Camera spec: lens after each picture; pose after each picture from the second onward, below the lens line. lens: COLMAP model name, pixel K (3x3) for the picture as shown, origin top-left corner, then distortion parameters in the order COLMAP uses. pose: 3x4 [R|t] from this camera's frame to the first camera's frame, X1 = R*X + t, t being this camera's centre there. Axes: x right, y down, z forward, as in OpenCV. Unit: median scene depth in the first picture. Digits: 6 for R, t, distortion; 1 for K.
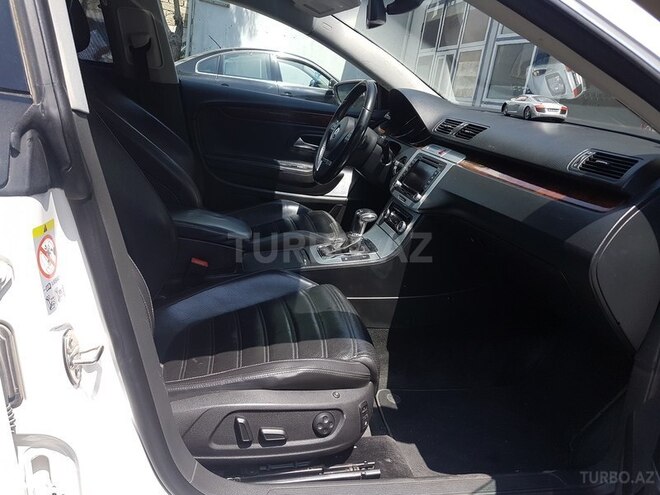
lens RADIAL K [[527.5, 0, 330.0], [0, 527.5, 247.5], [0, 0, 1]] dist [-0.002973, -0.000638]
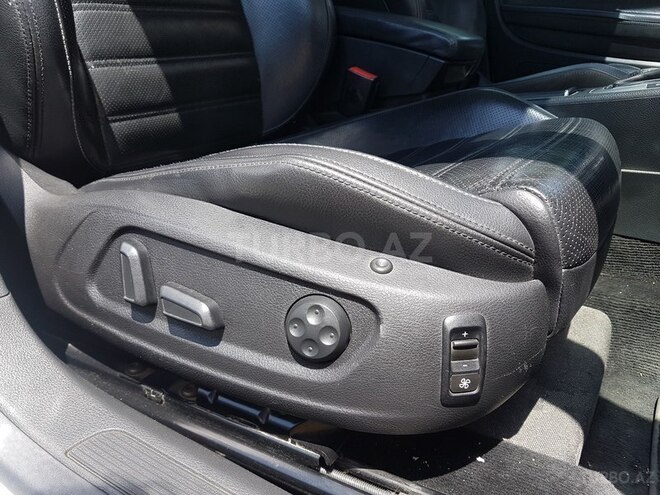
lens RADIAL K [[527.5, 0, 330.0], [0, 527.5, 247.5], [0, 0, 1]] dist [-0.002973, -0.000638]
pose [[0.746957, 0.176183, -0.641105, 0.202268], [-0.159279, 0.983591, 0.084724, 0.250061], [0.645512, 0.038829, 0.762762, 0.736189]]
